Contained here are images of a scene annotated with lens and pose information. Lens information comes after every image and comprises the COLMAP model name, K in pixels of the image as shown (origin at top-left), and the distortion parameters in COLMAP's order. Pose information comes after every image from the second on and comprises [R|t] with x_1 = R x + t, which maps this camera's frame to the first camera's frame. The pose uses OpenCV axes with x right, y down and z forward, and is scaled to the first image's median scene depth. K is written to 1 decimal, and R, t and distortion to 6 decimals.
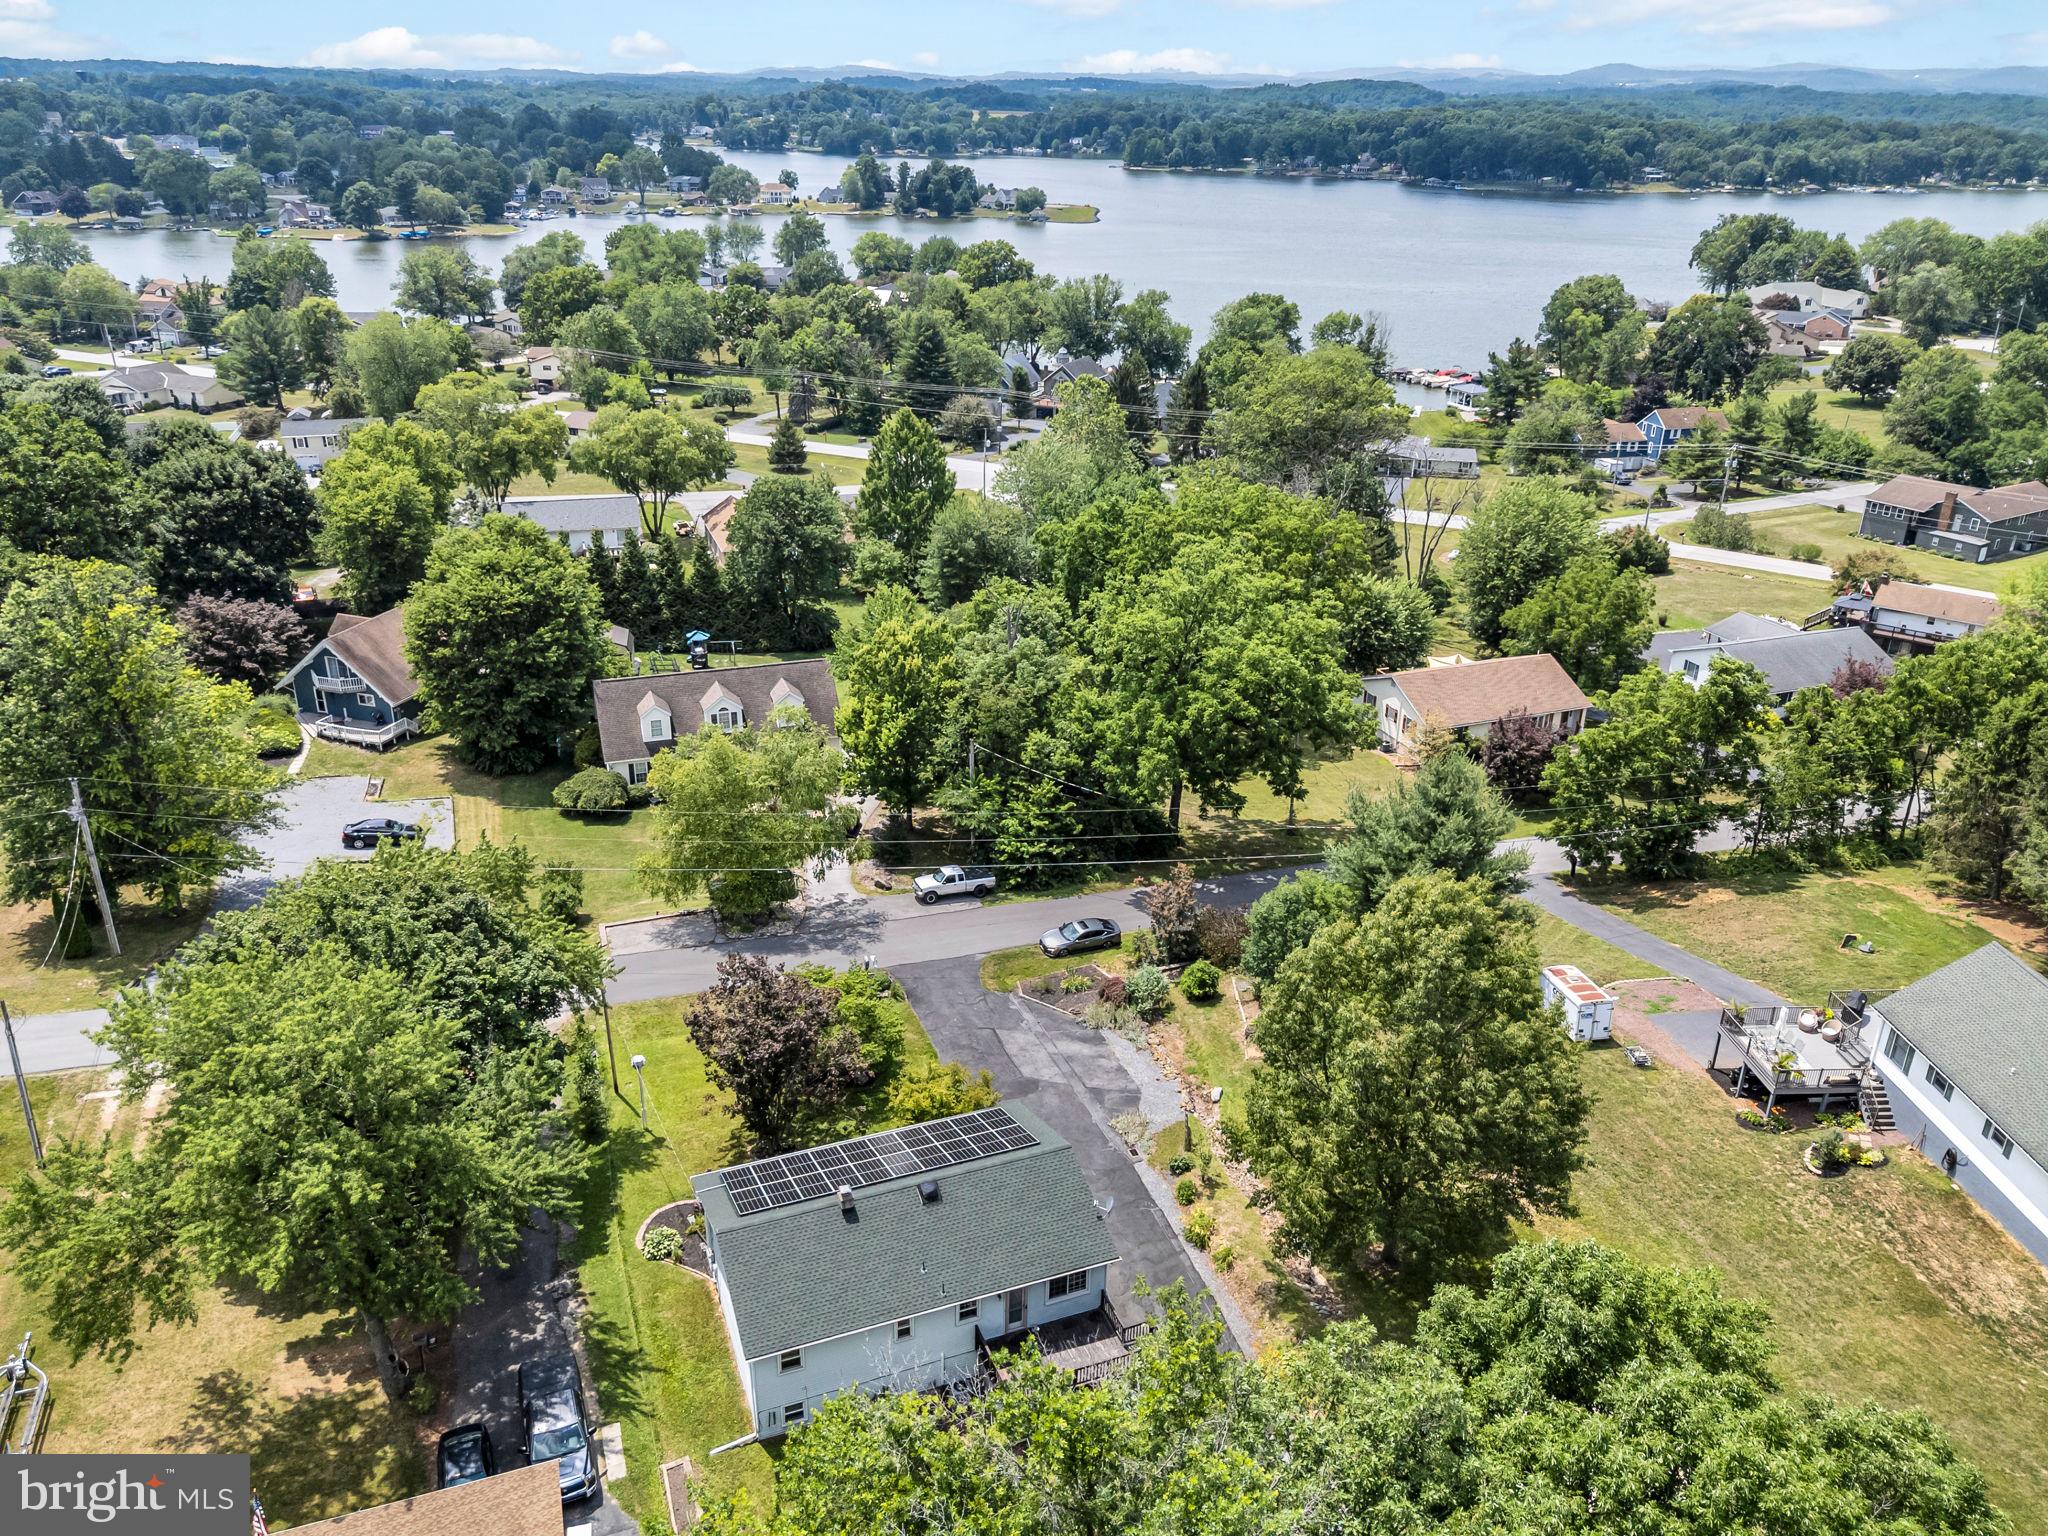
lens RADIAL K [[1515.7, 0, 1022.0], [0, 1515.7, 740.8], [0, 0, 1]] dist [0.066598, -0.068460]
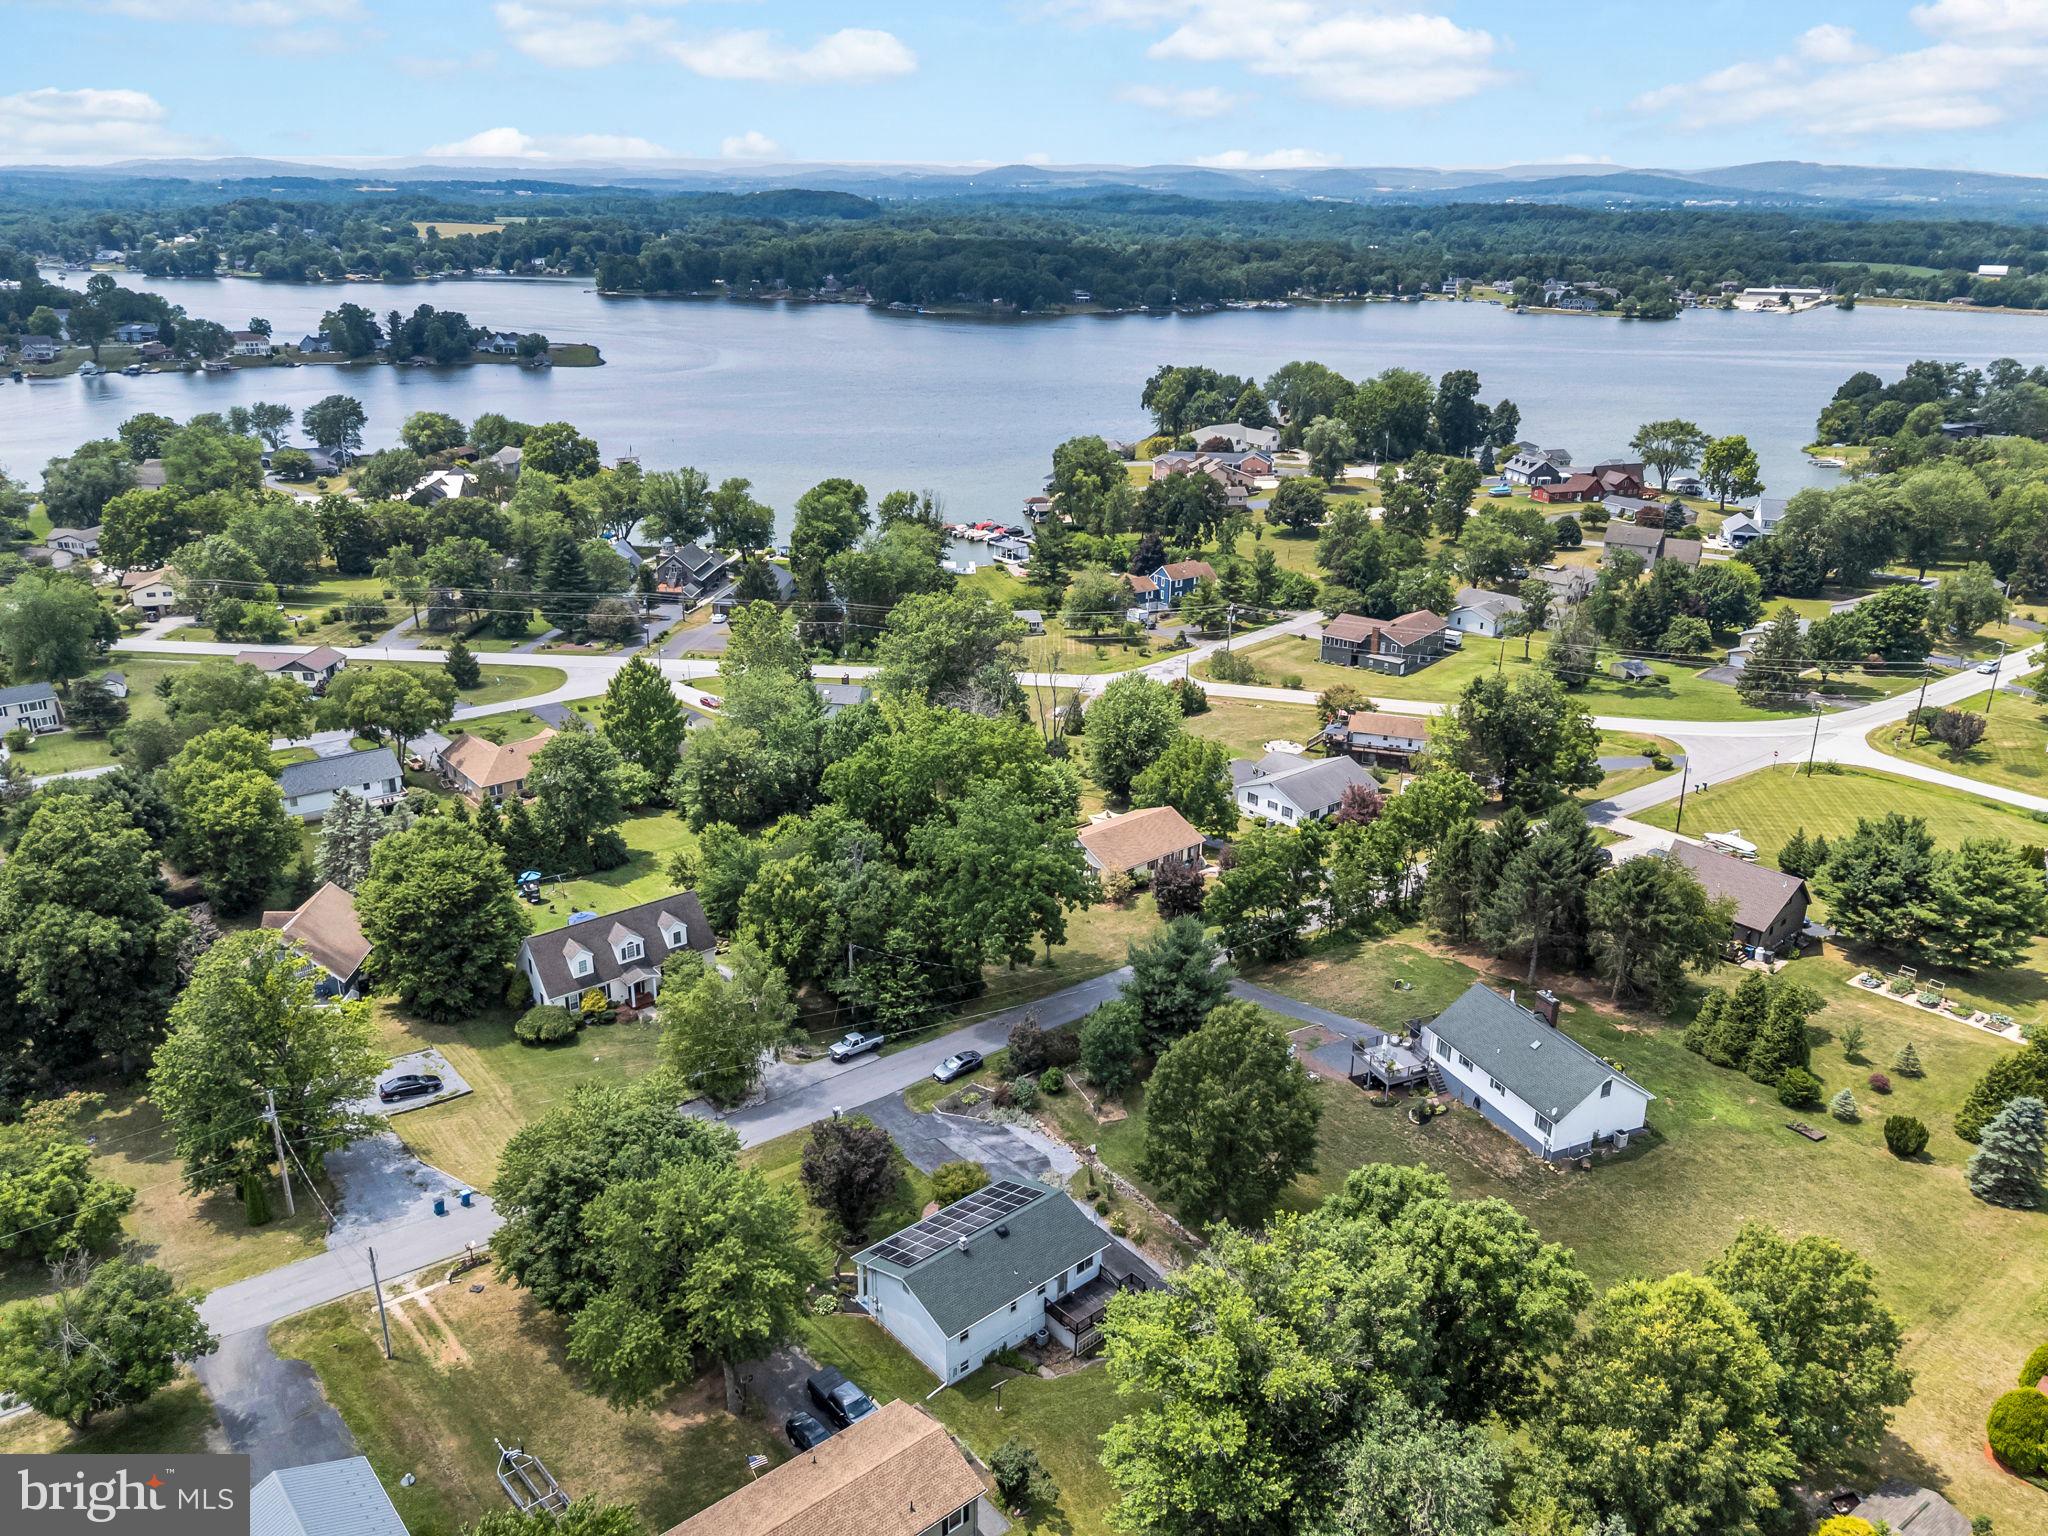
lens RADIAL K [[1515.7, 0, 1022.0], [0, 1515.7, 740.8], [0, 0, 1]] dist [0.066598, -0.068460]
pose [[0.941484, -0.116300, 0.316358, -0.131755], [0.132728, 0.990673, -0.030809, -0.052291], [-0.309824, 0.070996, 0.948139, -0.180495]]
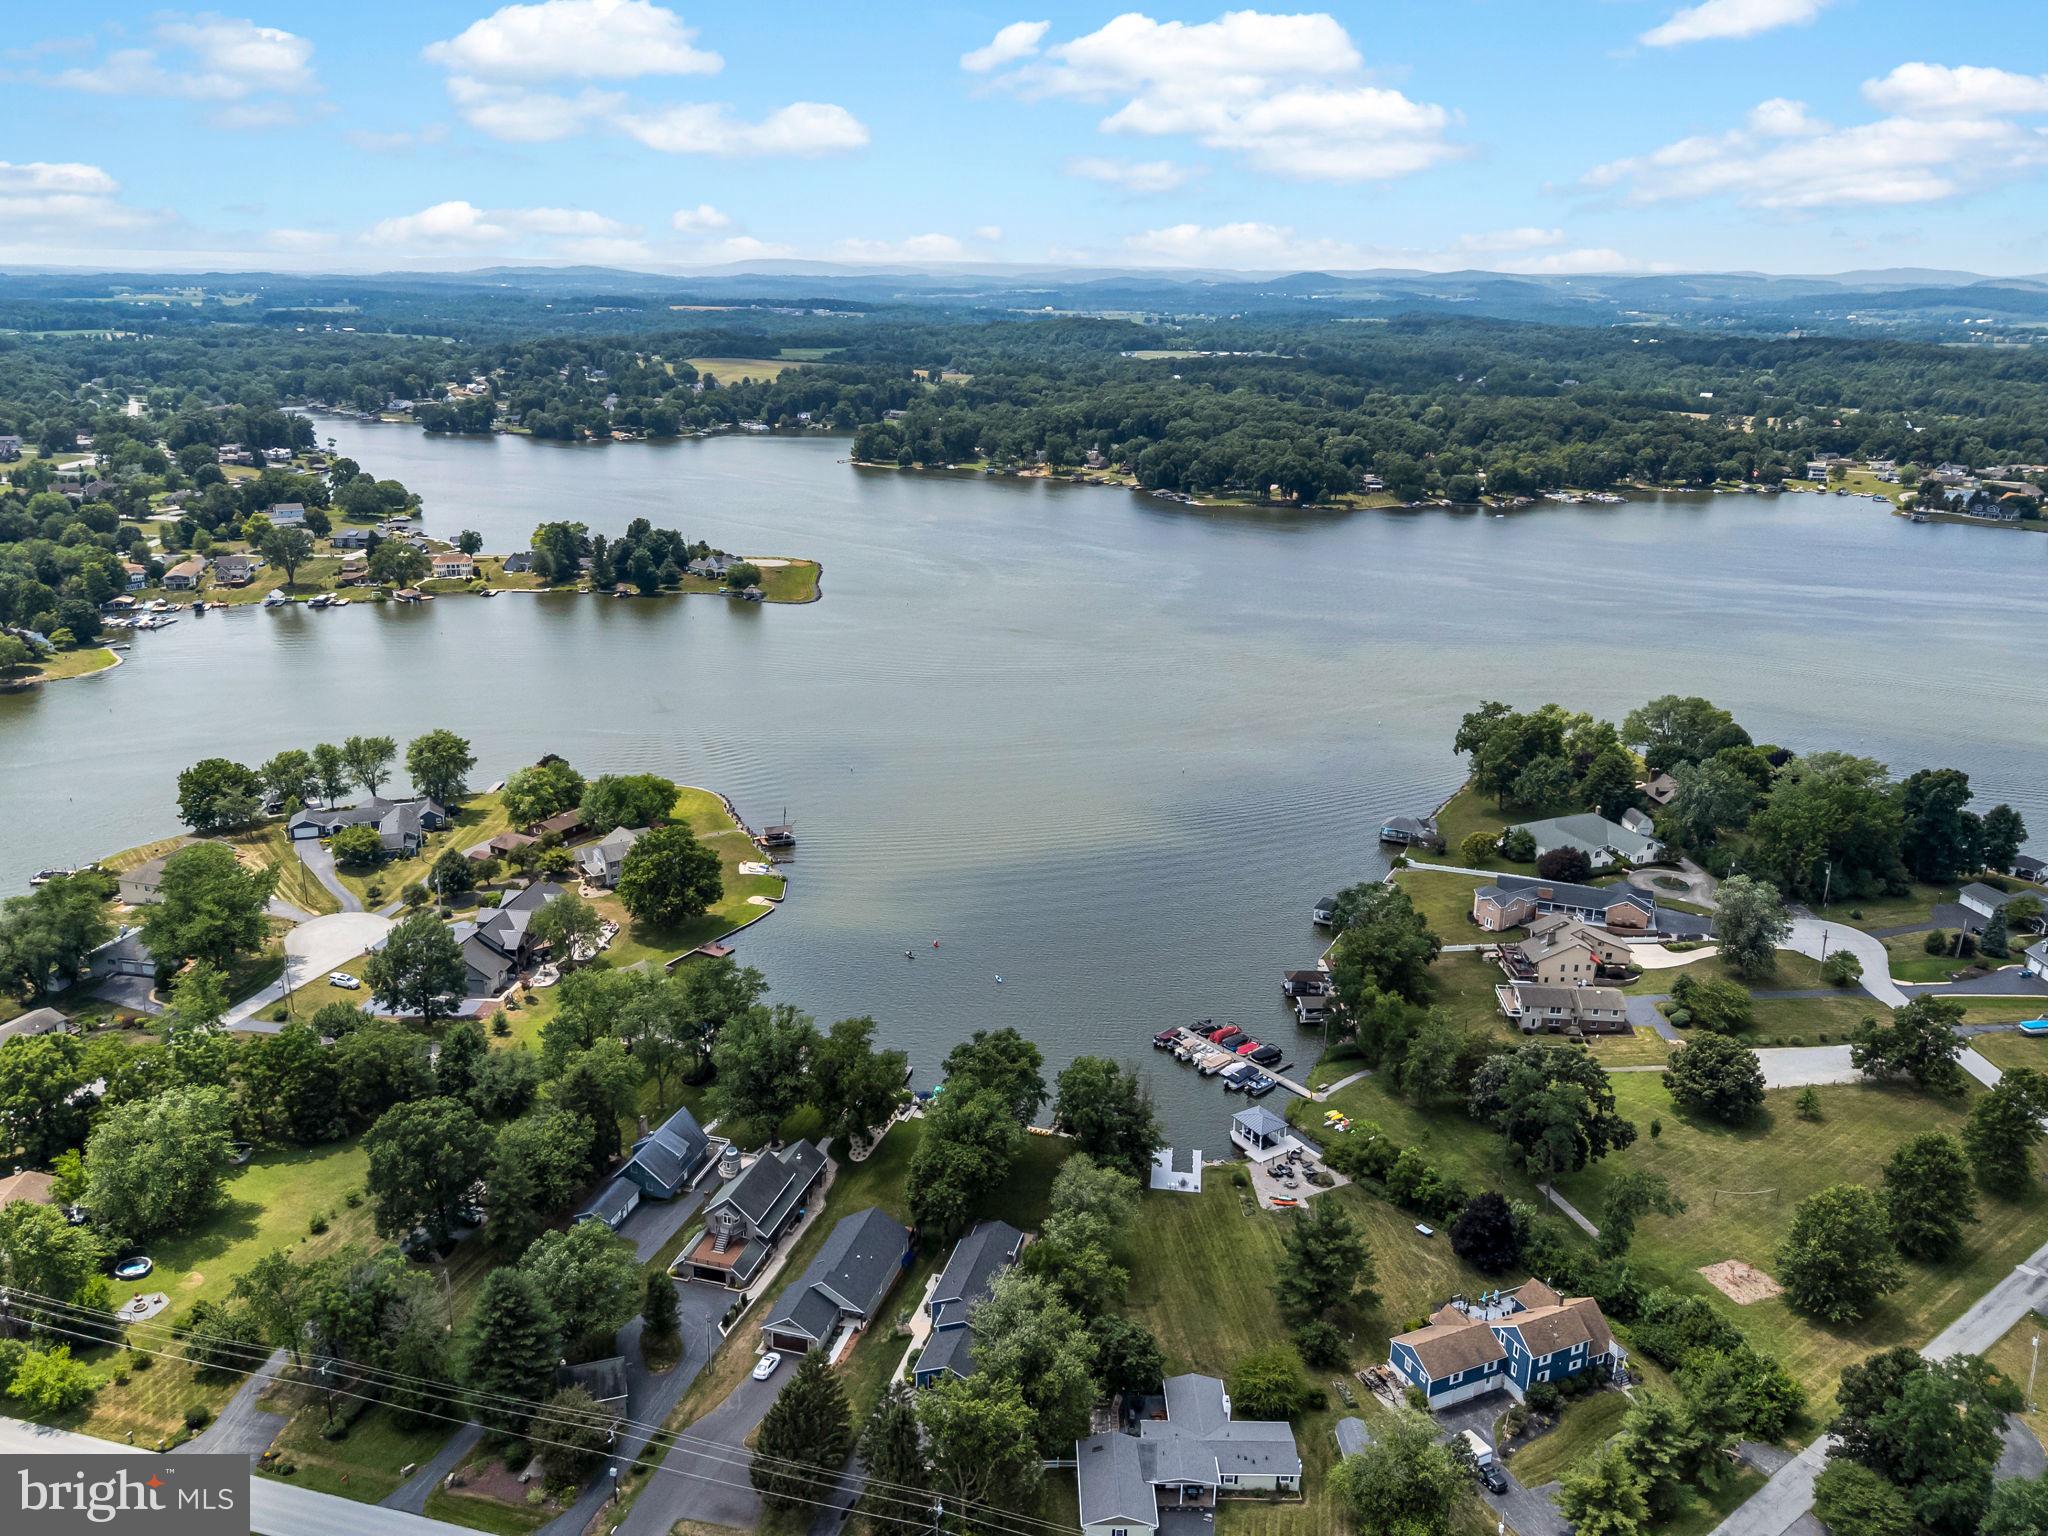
lens RADIAL K [[1502.0, 0, 1024.0], [0, 1502.0, 768.0], [0, 0, 1]] dist [0.068473, -0.066390]
pose [[0.986546, -0.048424, 0.156150, 0.080051], [0.062576, 0.994239, -0.087023, -0.483483], [-0.151037, 0.095624, 0.983892, 0.308913]]
